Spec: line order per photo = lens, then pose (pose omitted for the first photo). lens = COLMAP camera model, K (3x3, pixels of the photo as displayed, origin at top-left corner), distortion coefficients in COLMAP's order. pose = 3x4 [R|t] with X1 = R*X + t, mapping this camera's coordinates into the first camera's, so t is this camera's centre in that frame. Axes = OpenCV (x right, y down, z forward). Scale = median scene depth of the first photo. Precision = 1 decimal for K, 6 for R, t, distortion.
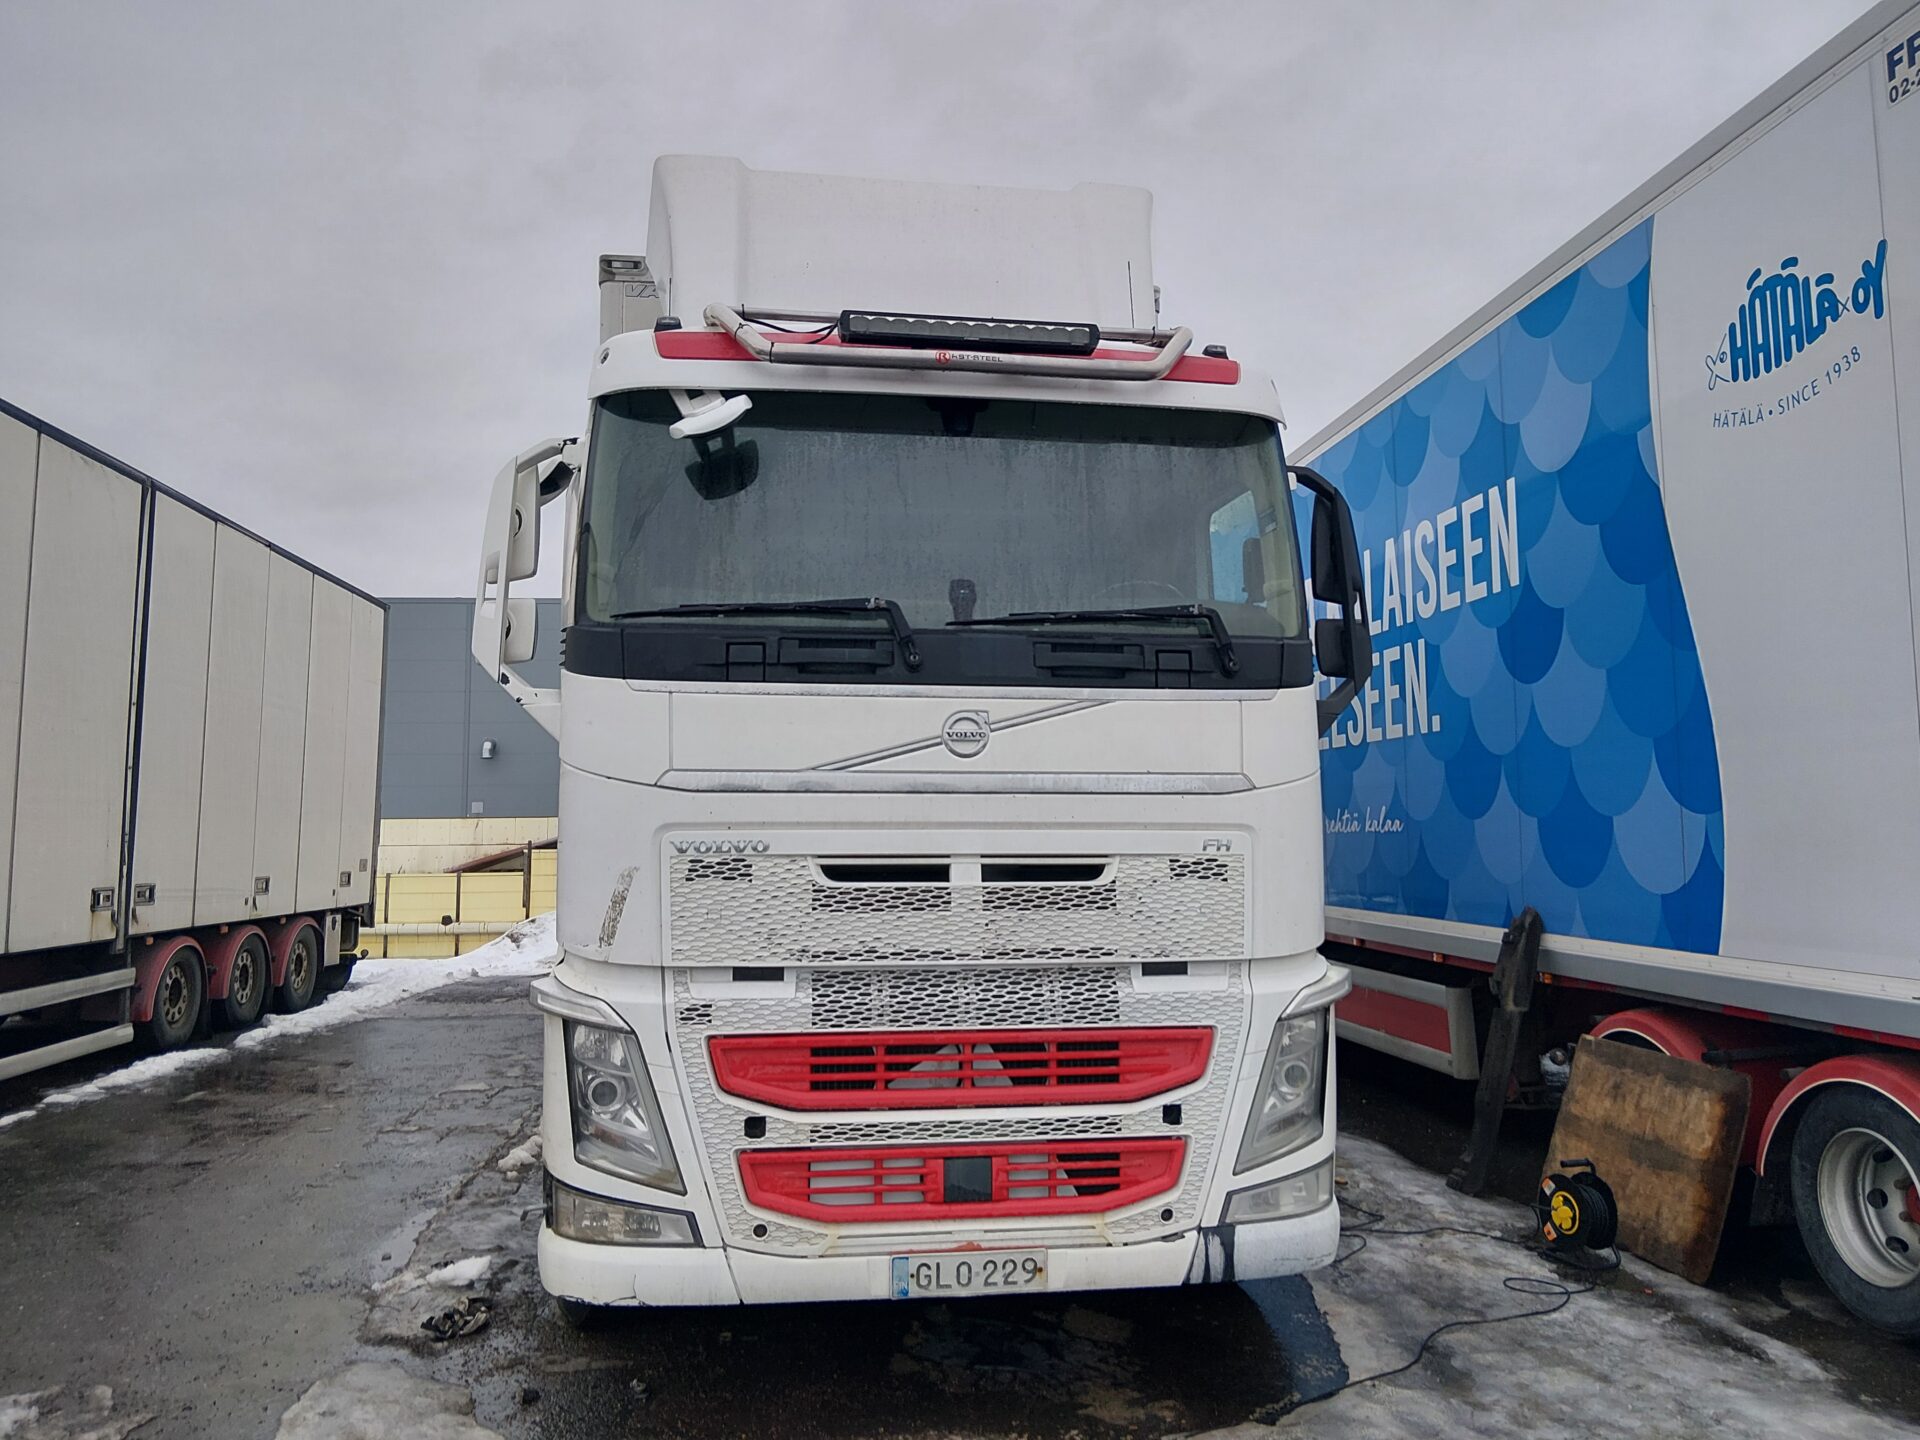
lens RADIAL K [[1439.0, 0, 961.3], [0, 1439.0, 707.7], [0, 0, 1]] dist [0.137805, -0.233323]
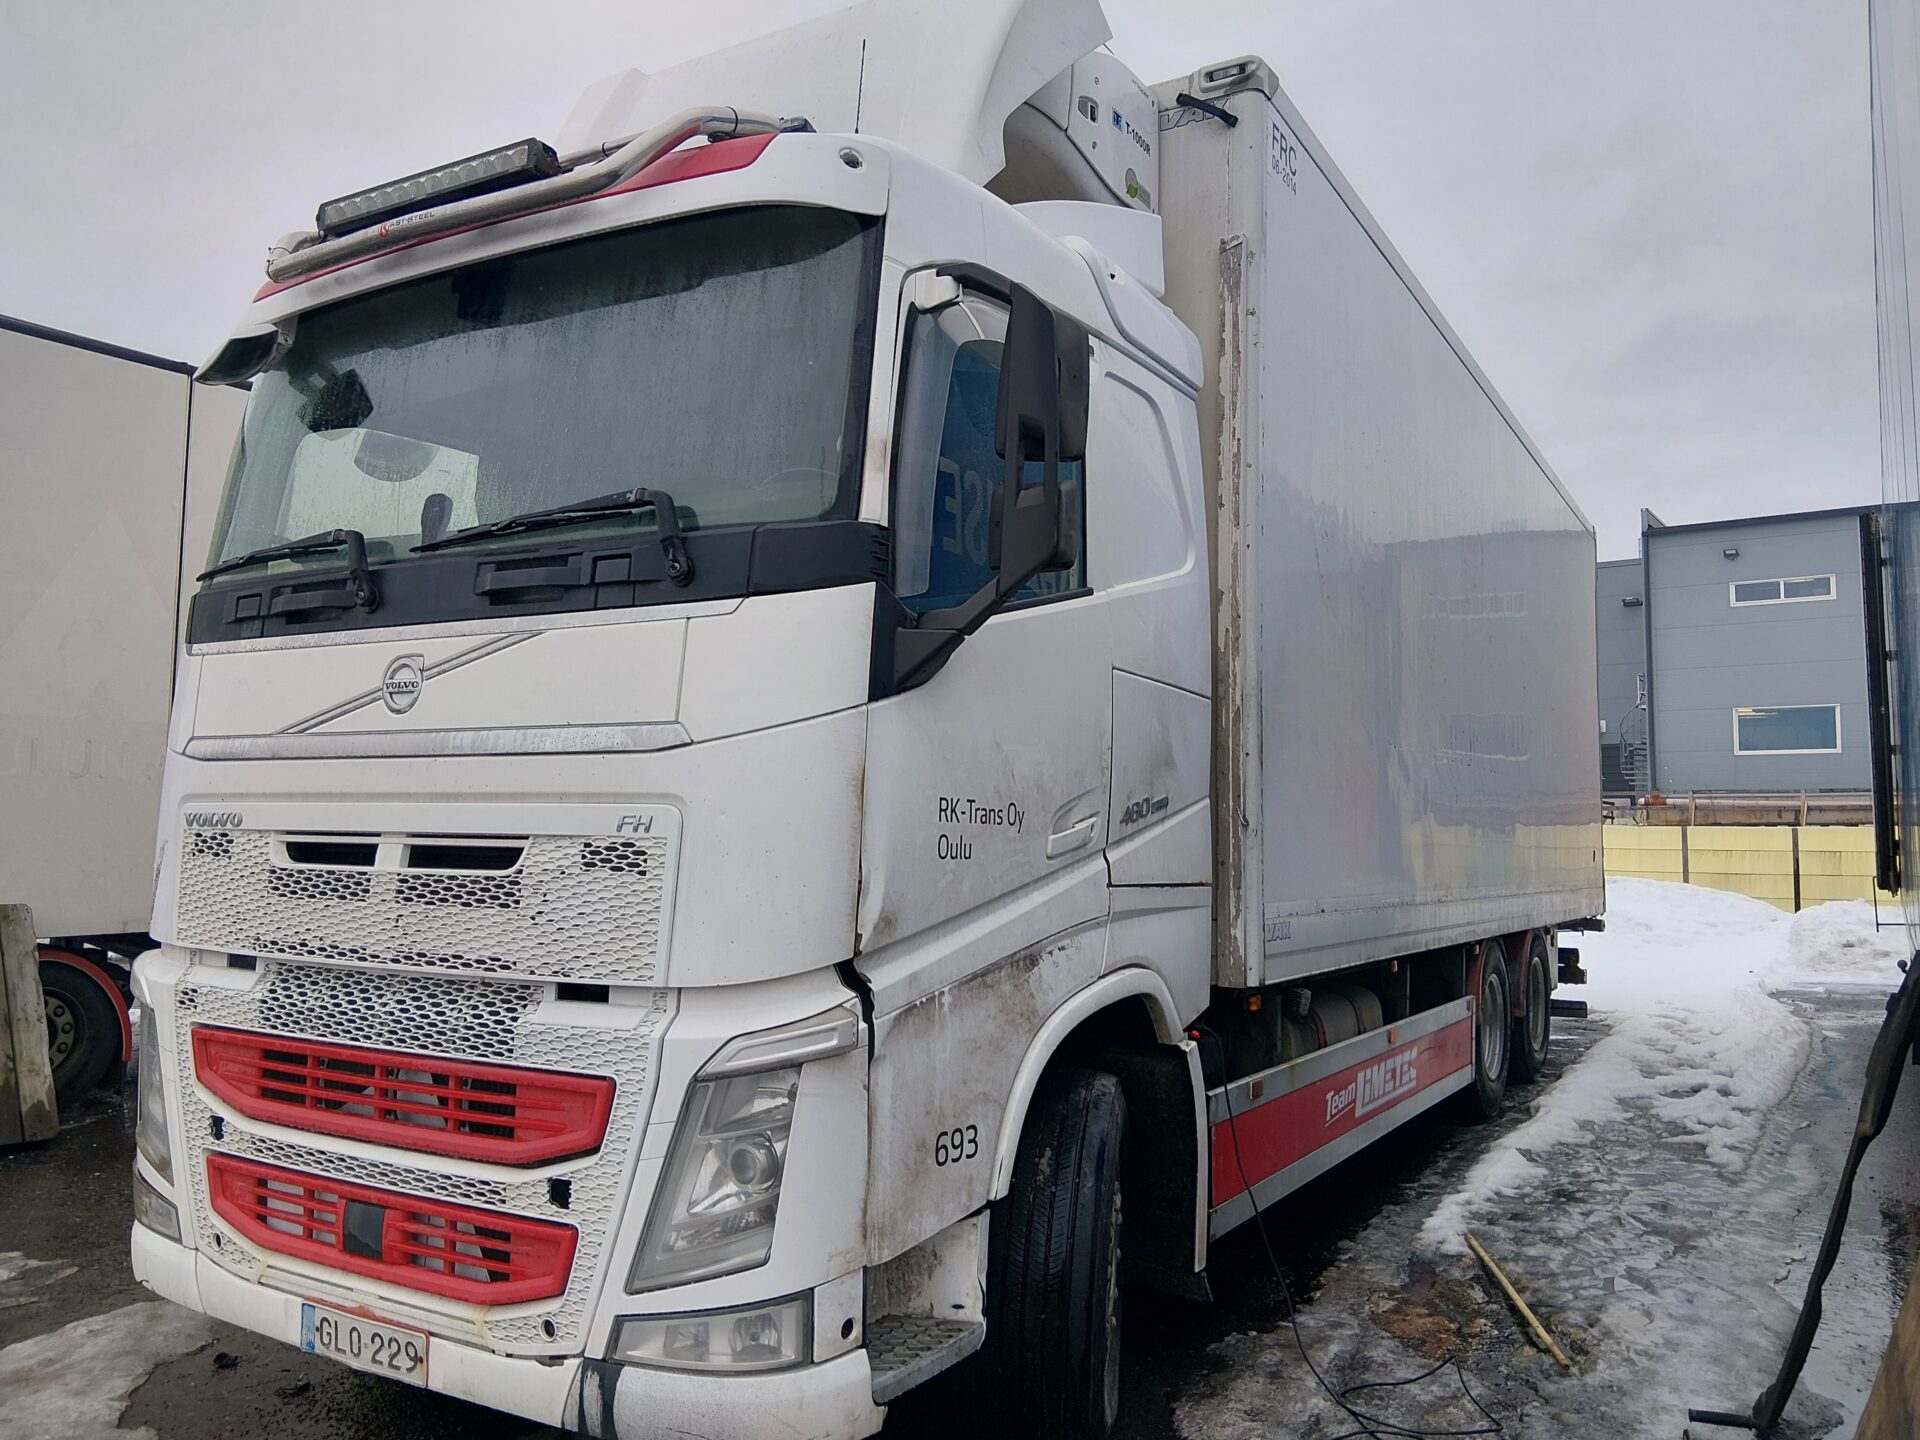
lens RADIAL K [[1439.0, 0, 961.3], [0, 1439.0, 707.7], [0, 0, 1]] dist [0.137805, -0.233323]
pose [[0.774575, -0.038646, -0.631301, 0.773466], [0.043868, 0.999010, -0.007332, 0.051750], [0.630959, -0.022015, 0.775503, 0.566783]]
